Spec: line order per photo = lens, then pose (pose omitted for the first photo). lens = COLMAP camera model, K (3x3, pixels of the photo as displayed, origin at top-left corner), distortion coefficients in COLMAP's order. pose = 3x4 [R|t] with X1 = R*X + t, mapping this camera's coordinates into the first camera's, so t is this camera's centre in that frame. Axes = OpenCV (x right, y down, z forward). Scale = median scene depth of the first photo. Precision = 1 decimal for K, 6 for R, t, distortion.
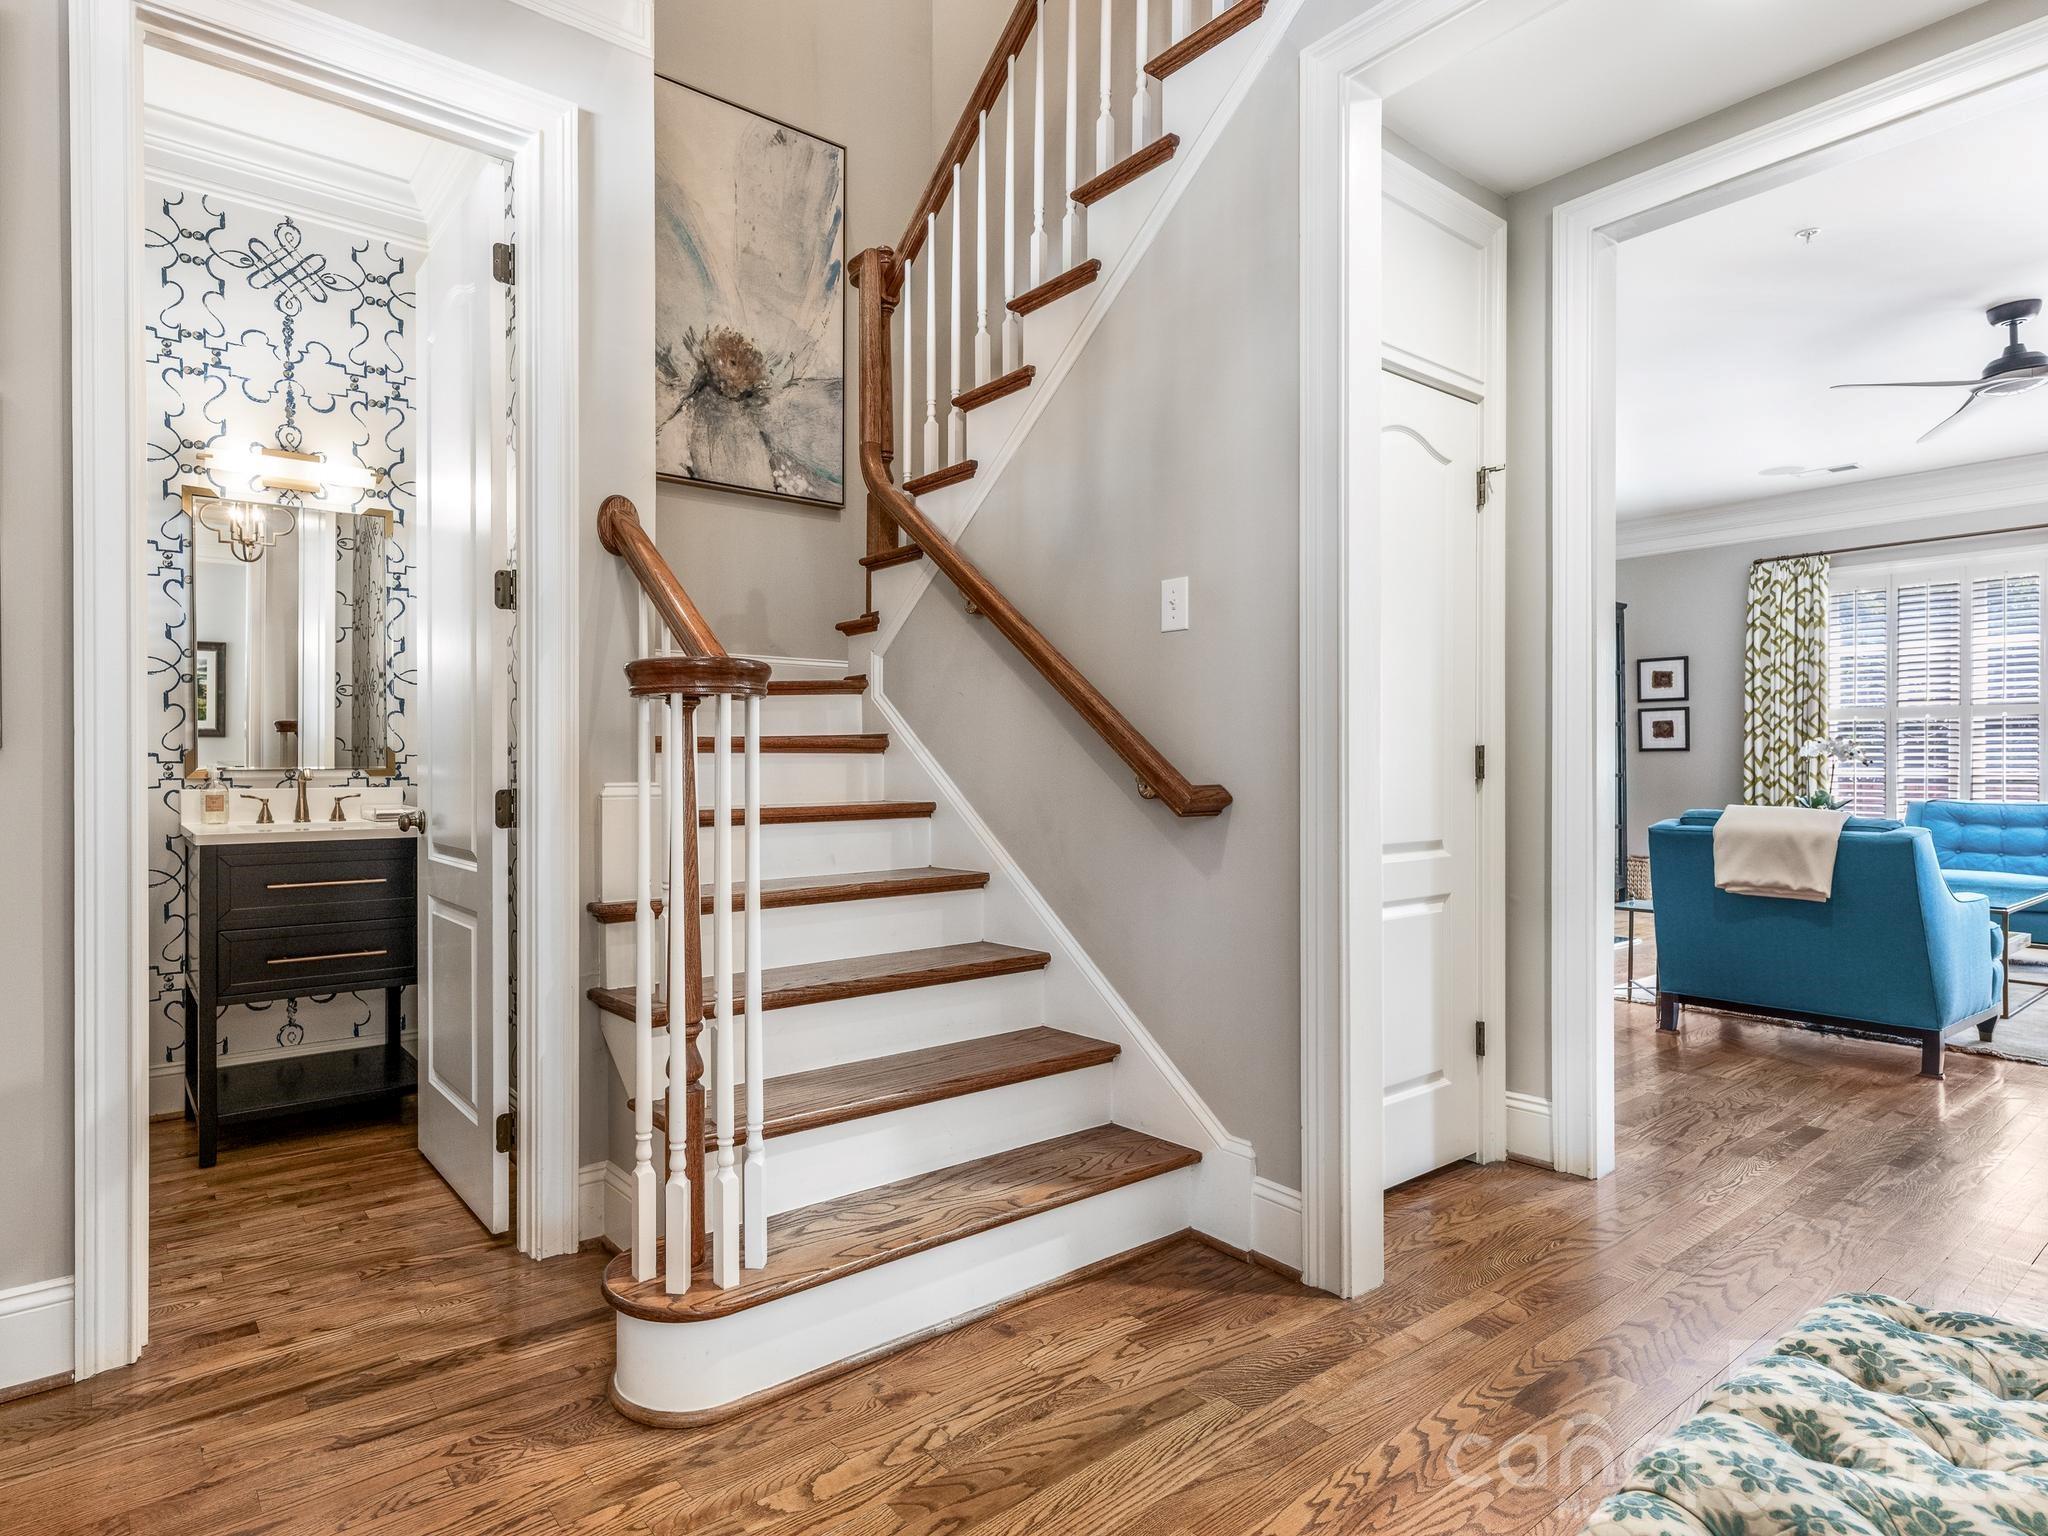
lens RADIAL K [[1111.4, 0, 884.2], [0, 1111.4, 764.9], [0, 0, 1]] dist [0.012783, -0.002644]
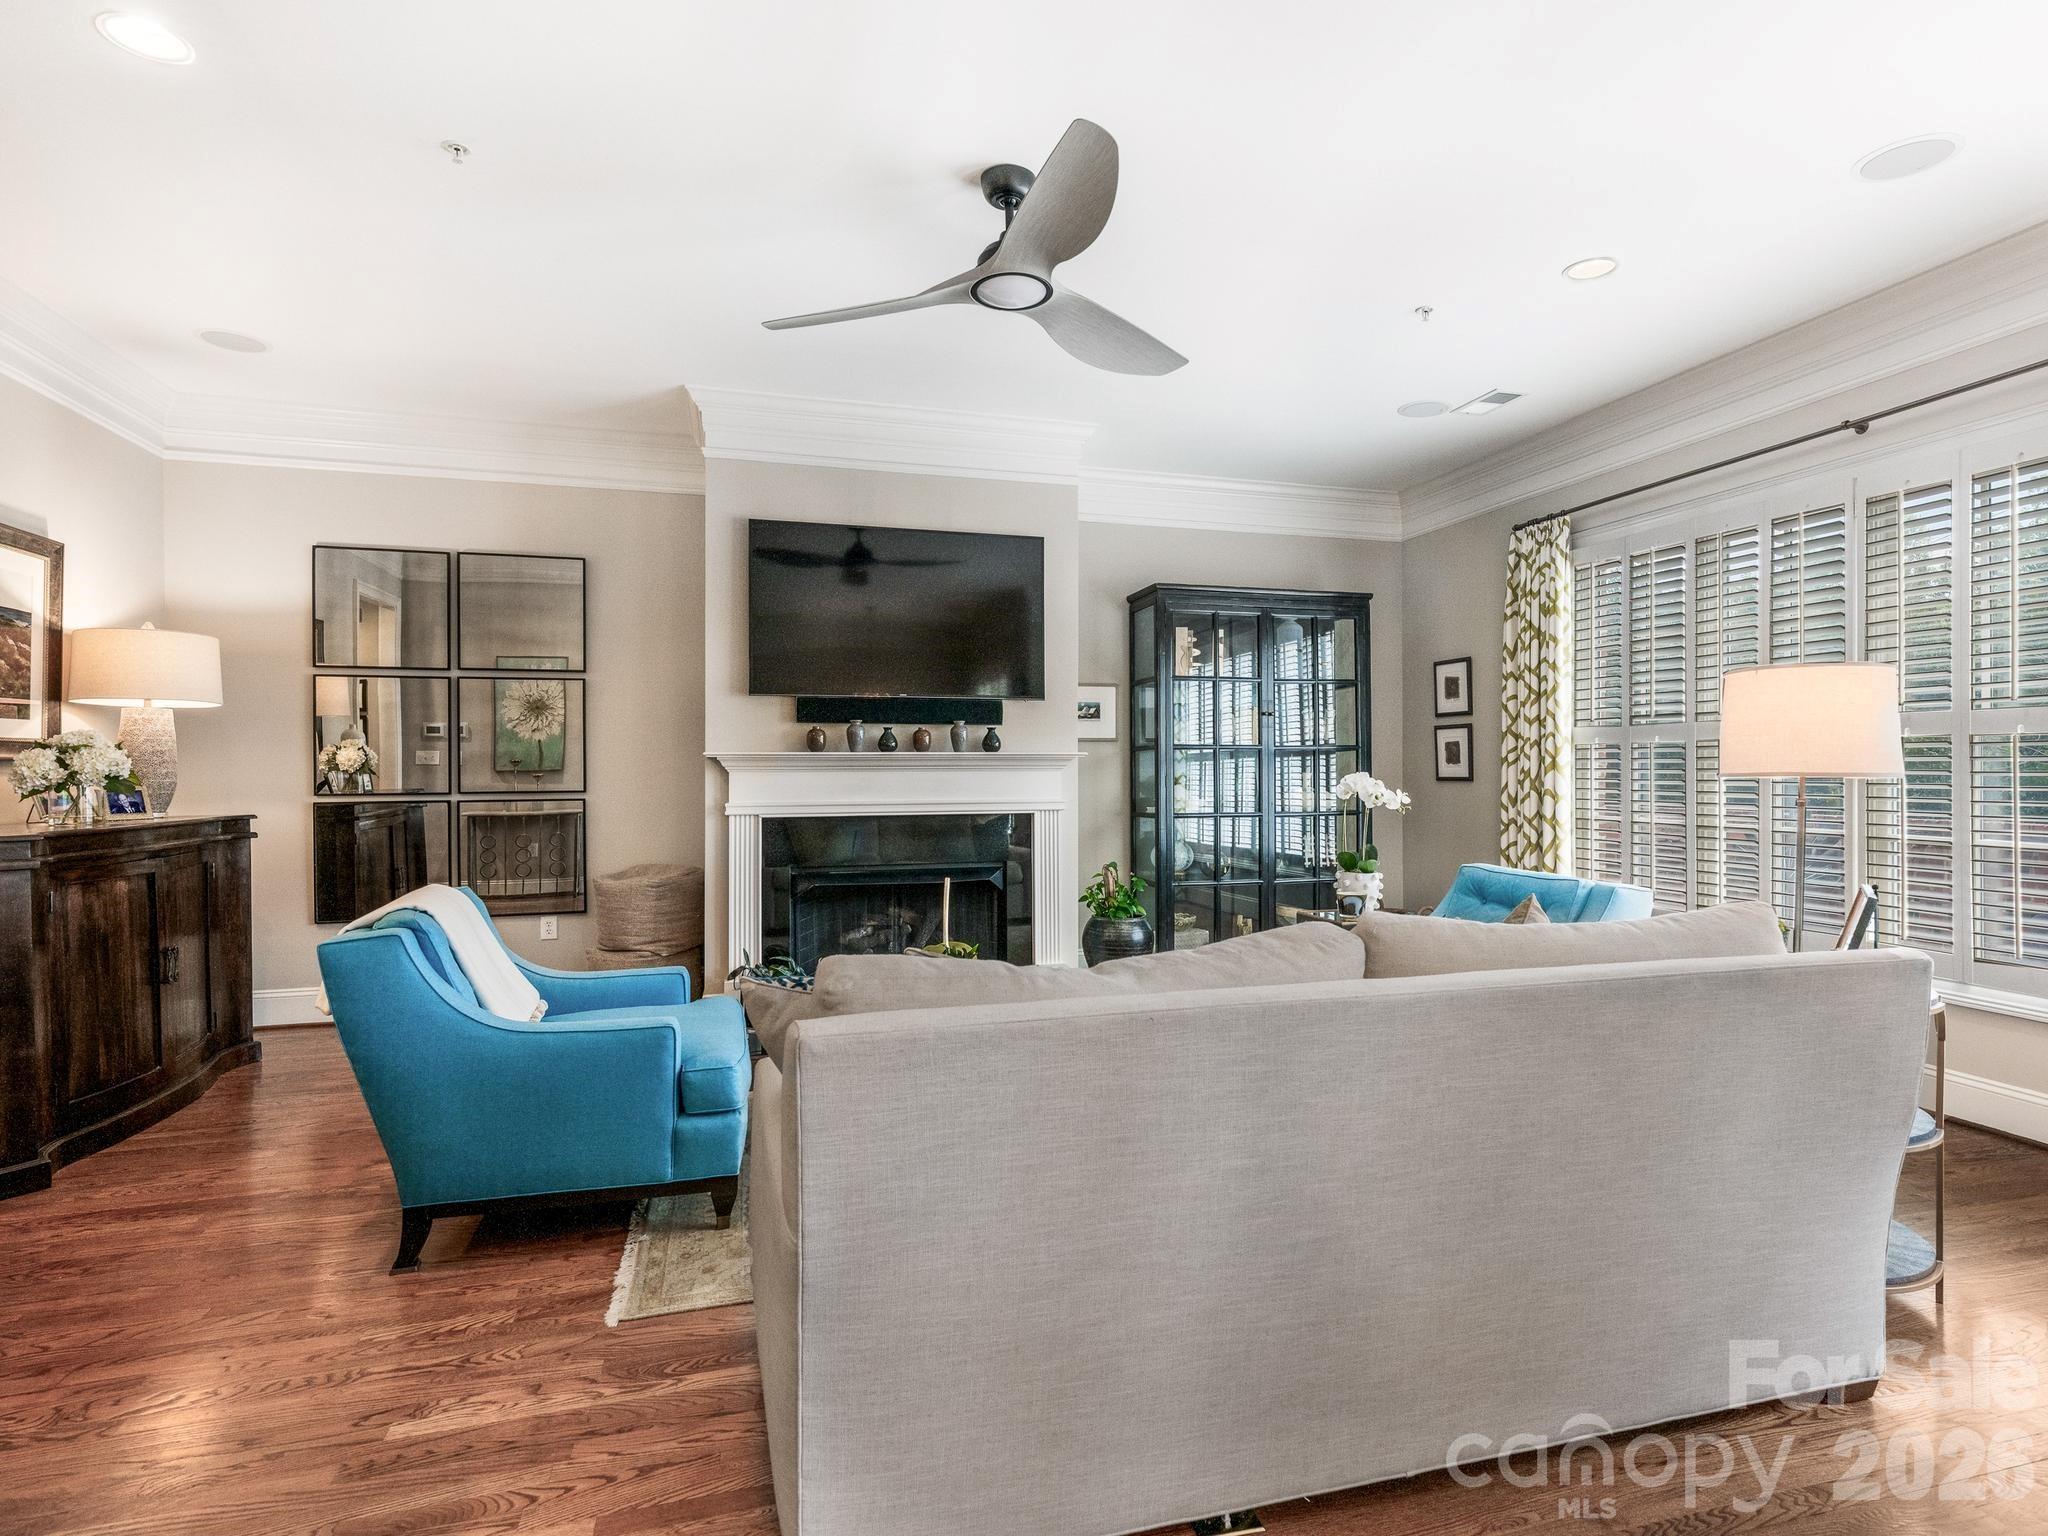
lens RADIAL K [[1073.0, 0, 1060.8], [0, 1073.0, 765.6], [0, 0, 1]] dist [0.006250, 0.000276]
pose [[0.944515, -0.003722, -0.328446, 0.748766], [0.003779, 0.999993, -0.000466, -0.025766], [0.328446, -0.000801, 0.944522, 0.232320]]
